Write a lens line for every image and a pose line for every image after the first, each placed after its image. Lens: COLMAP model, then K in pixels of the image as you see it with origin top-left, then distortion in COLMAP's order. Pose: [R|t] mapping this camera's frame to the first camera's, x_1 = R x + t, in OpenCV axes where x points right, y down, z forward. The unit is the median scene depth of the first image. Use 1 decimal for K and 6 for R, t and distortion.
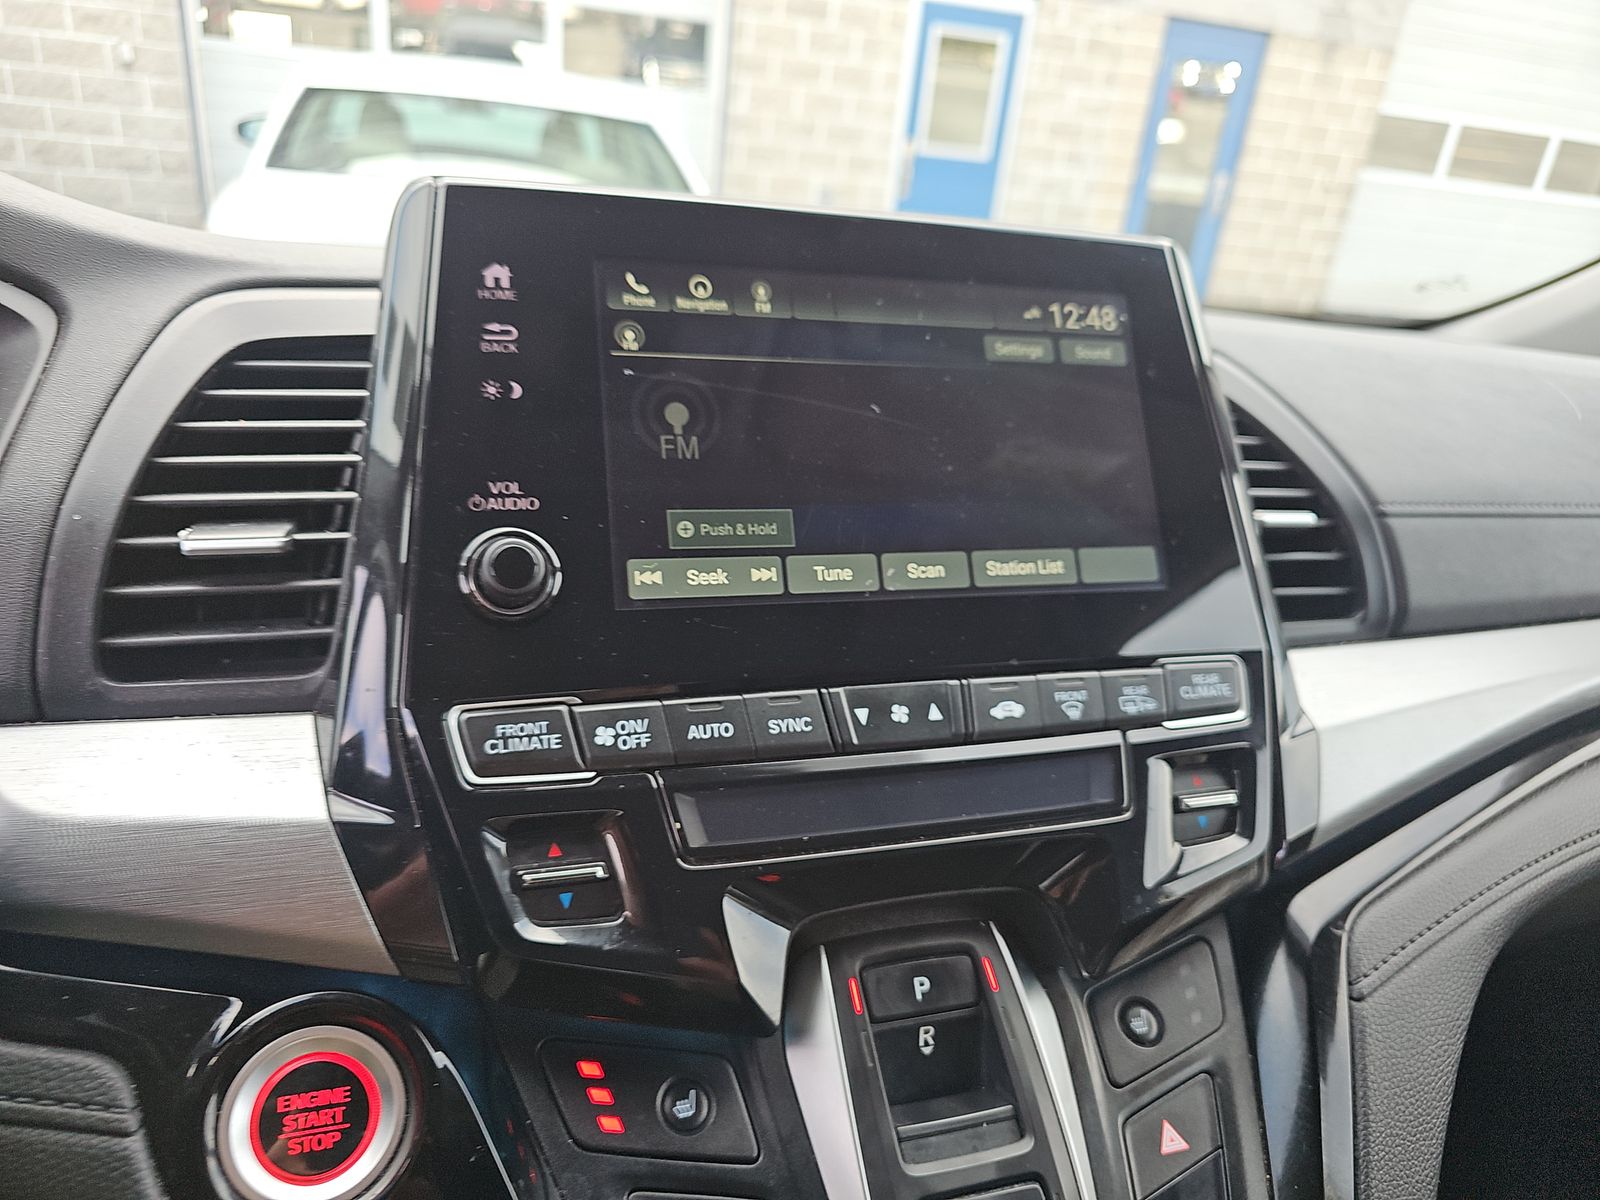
lens RADIAL K [[1050.9, 0, 781.0], [0, 1050.9, 610.0], [0, 0, 1]] dist [0.048389, -0.038212]
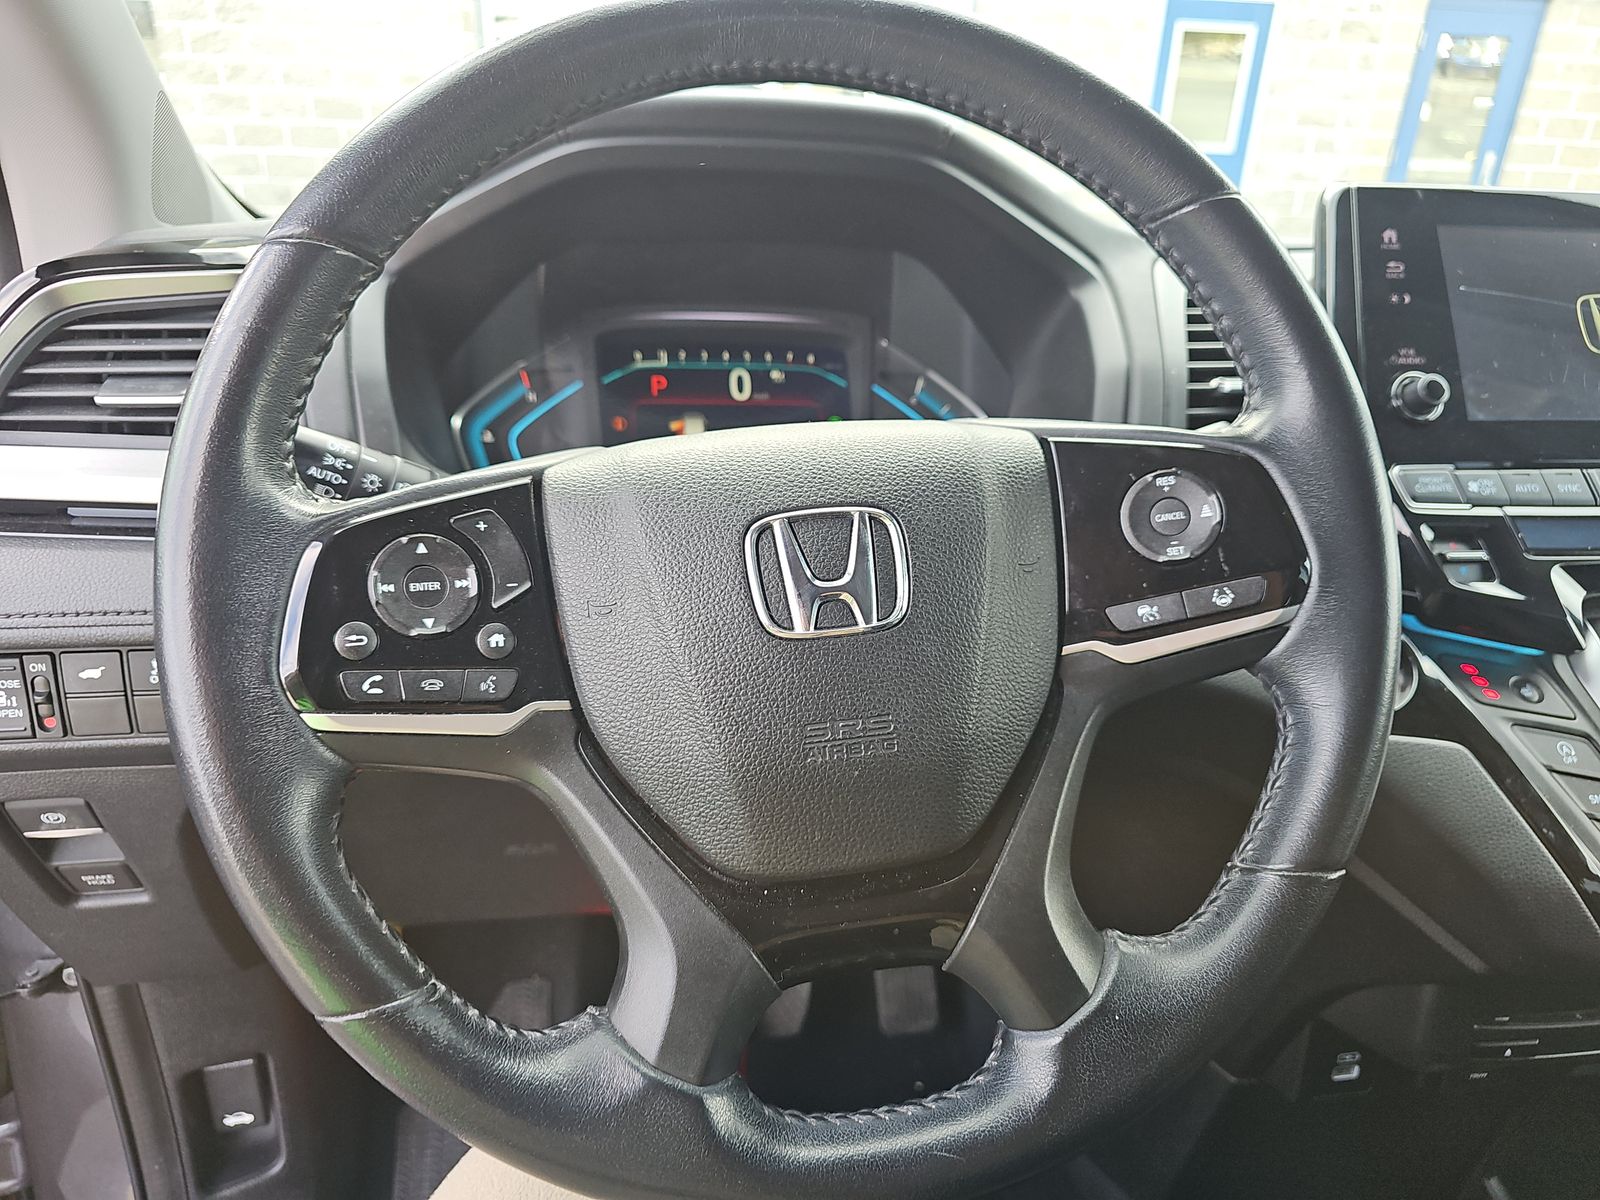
lens RADIAL K [[1050.9, 0, 781.0], [0, 1050.9, 610.0], [0, 0, 1]] dist [0.048389, -0.038212]
pose [[0.984196, 0.011119, -0.176733, -0.957620], [-0.012974, 0.999872, -0.009347, 0.344842], [0.176606, 0.011493, 0.984214, -0.942287]]
